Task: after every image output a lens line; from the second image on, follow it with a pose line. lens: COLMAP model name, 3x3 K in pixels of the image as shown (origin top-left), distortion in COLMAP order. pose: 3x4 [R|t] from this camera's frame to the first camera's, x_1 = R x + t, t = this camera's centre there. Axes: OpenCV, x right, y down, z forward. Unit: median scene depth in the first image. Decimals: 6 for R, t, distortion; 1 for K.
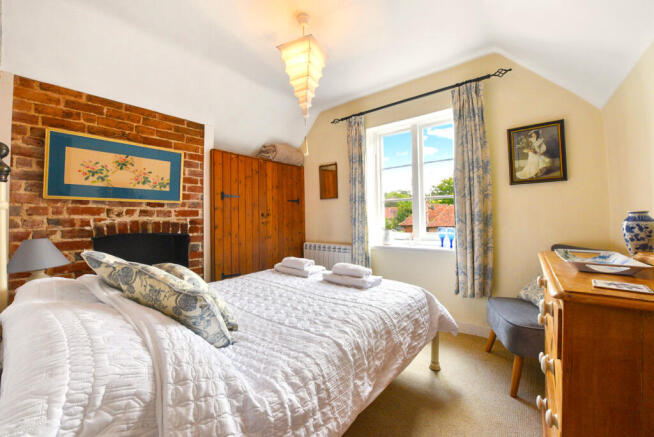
lens RADIAL K [[265.3, 0, 326.8], [0, 265.3, 216.1], [0, 0, 1]] dist [-0.000068, -0.000001]
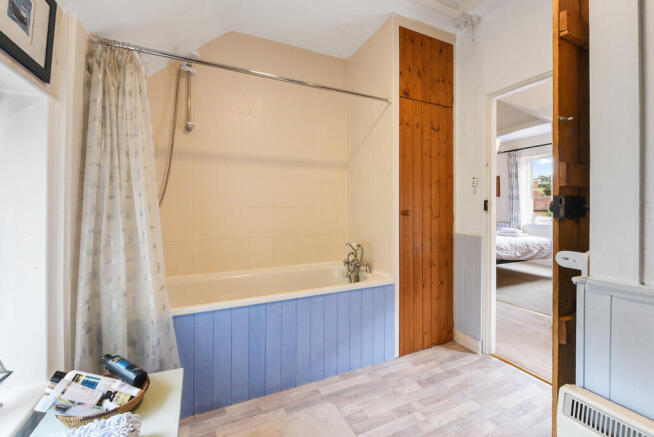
lens RADIAL K [[282.5, 0, 329.3], [0, 282.5, 212.7], [0, 0, 1]] dist [0.000988, 0.000028]
pose [[0.902569, 0.013347, -0.430339, -0.194372], [-0.004079, 0.999740, 0.022453, 0.001968], [0.430527, -0.018510, 0.902388, -1.309464]]
